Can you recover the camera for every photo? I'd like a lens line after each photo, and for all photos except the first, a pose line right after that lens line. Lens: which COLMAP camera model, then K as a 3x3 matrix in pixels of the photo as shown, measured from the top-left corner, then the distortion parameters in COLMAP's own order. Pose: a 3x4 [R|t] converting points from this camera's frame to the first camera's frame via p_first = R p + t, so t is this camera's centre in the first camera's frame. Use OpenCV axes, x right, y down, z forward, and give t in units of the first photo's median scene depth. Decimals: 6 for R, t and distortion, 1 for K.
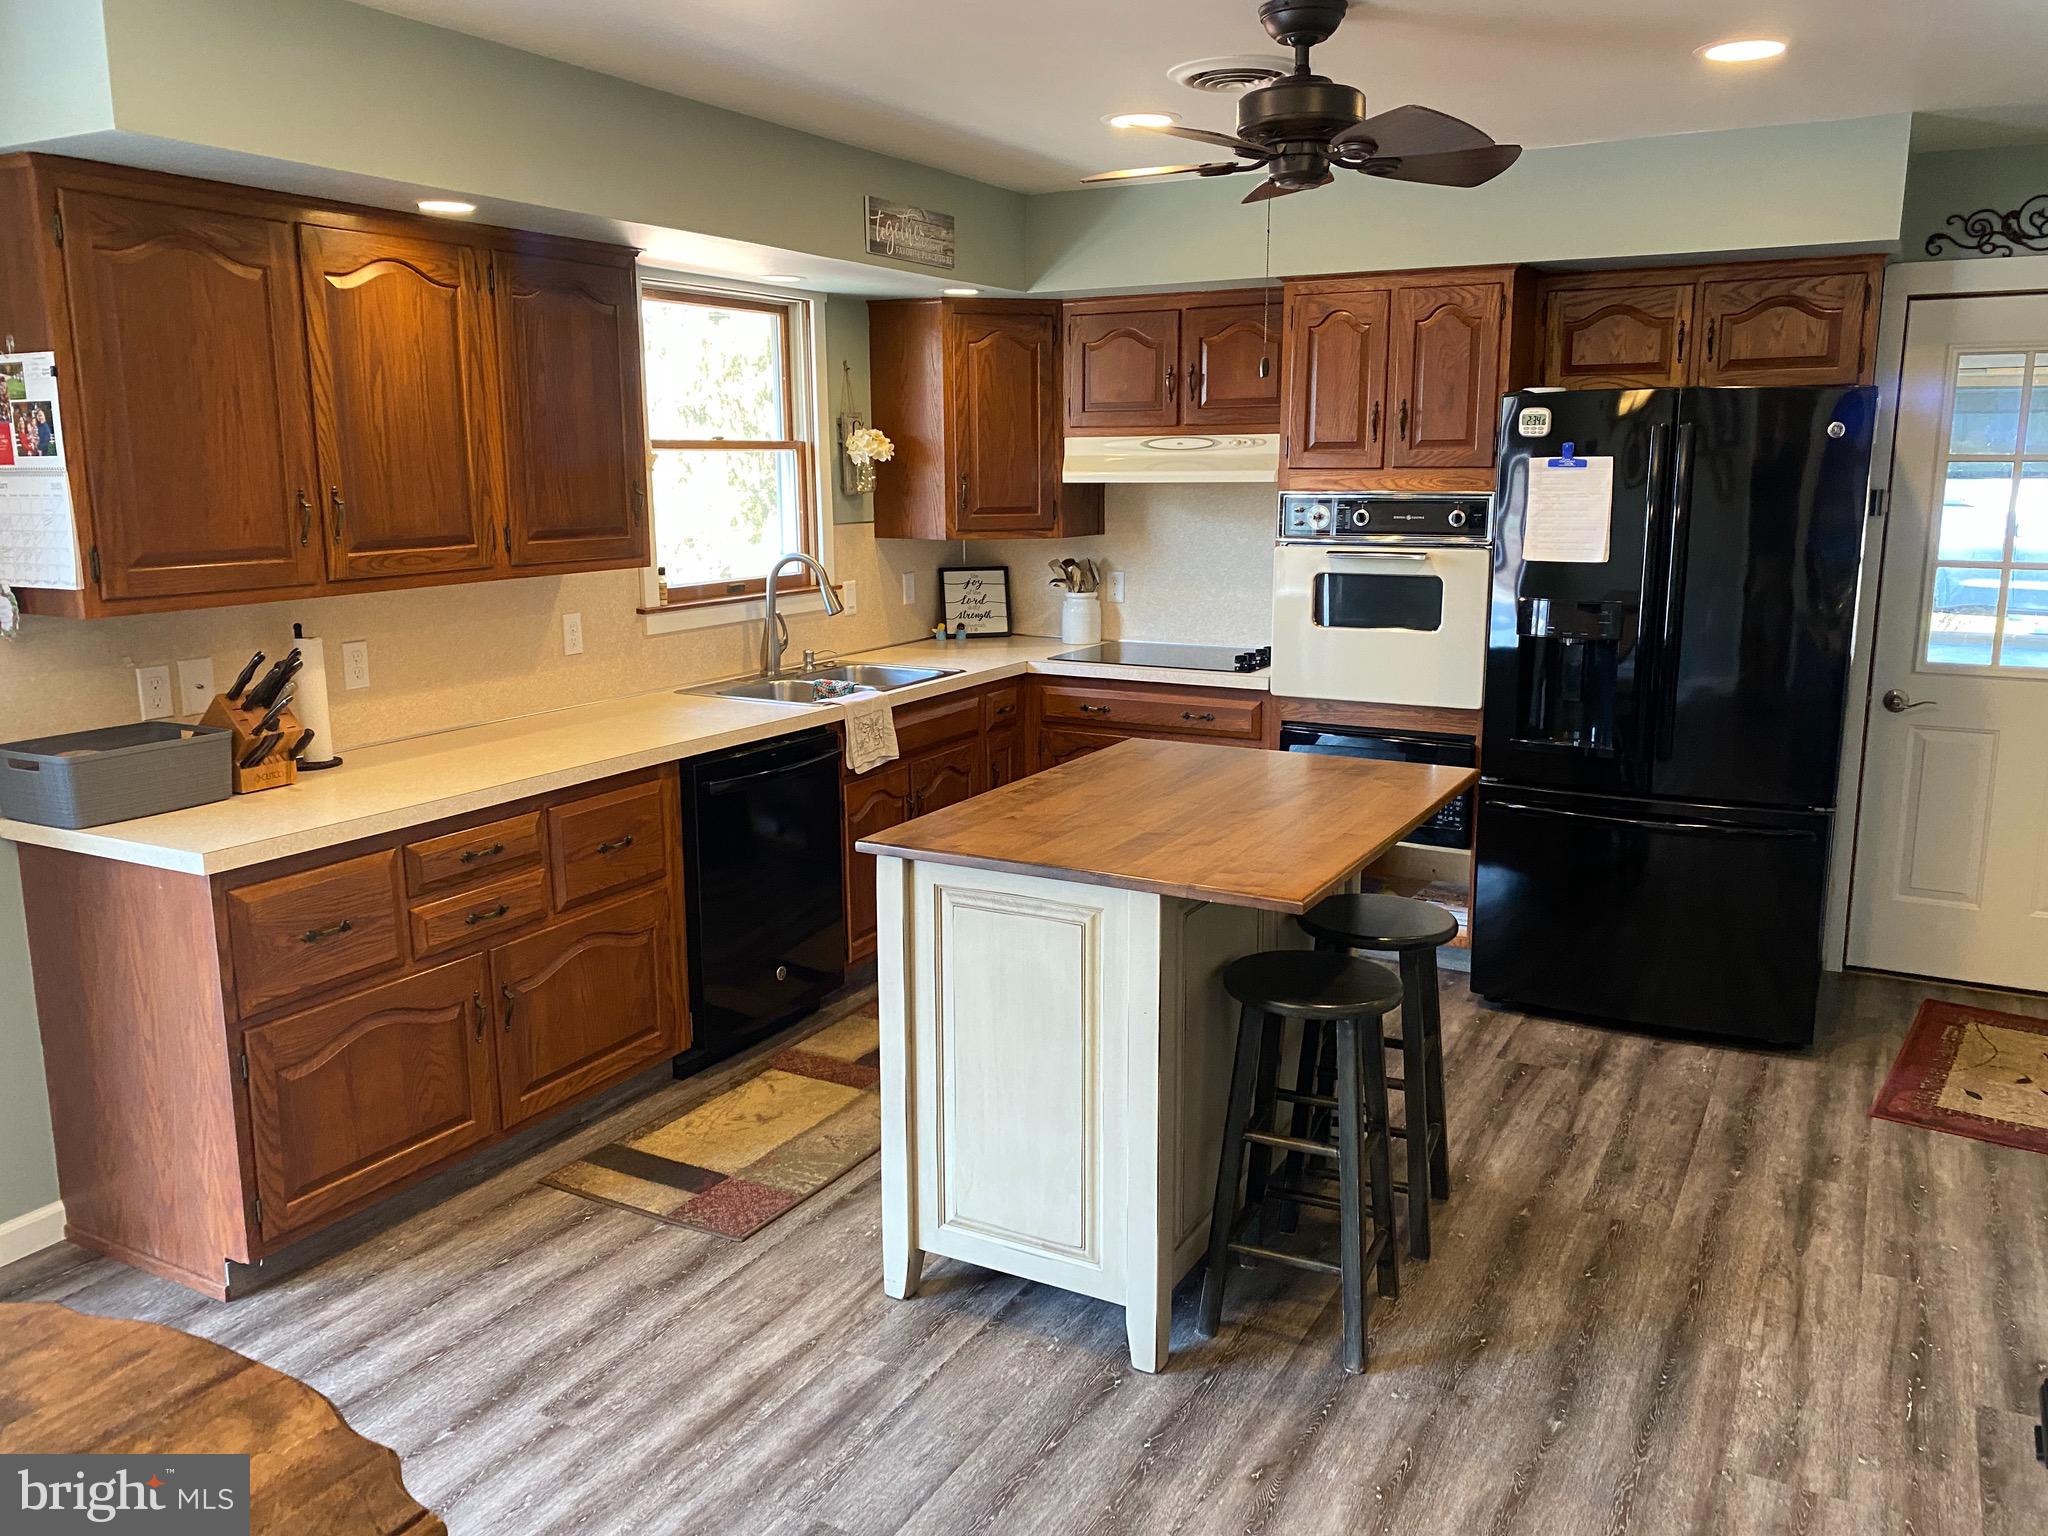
lens RADIAL K [[1548.8, 0, 1035.9], [0, 1548.8, 768.8], [0, 0, 1]] dist [0.116151, -0.156049]
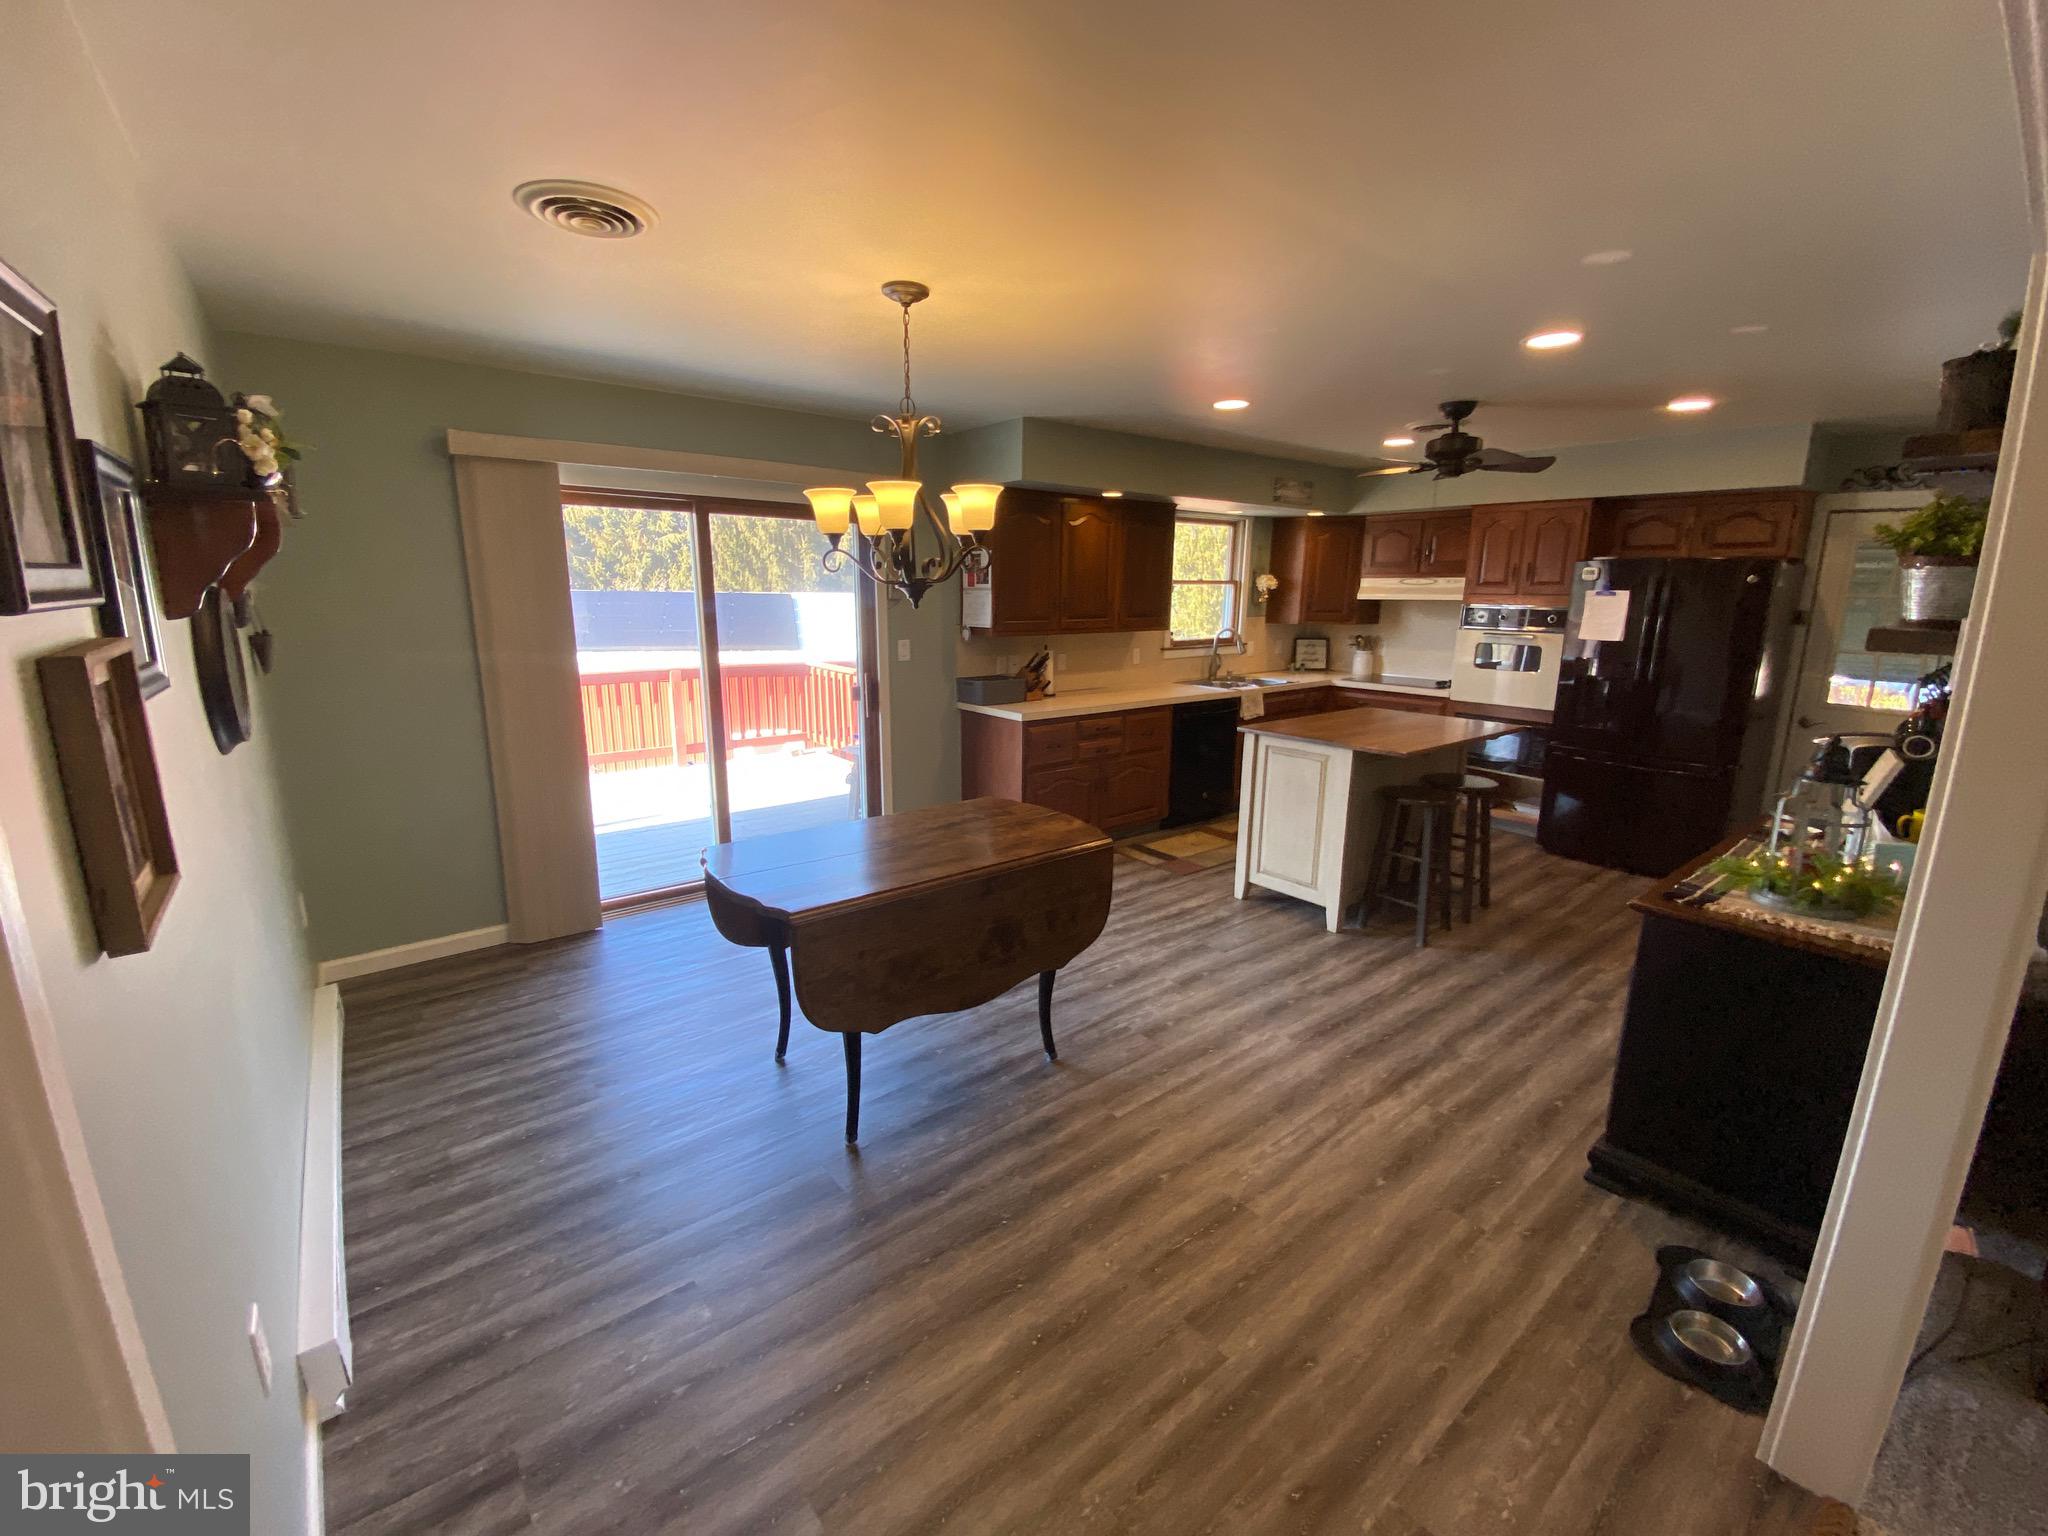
lens RADIAL K [[841.0, 0, 1011.3], [0, 841.0, 767.1], [0, 0, 1]] dist [0.020334, -0.017568]
pose [[0.917991, 0.092165, -0.385743, 0.060690], [-0.088273, 0.995707, 0.027831, 0.071849], [0.386652, 0.008502, 0.922187, -0.329797]]
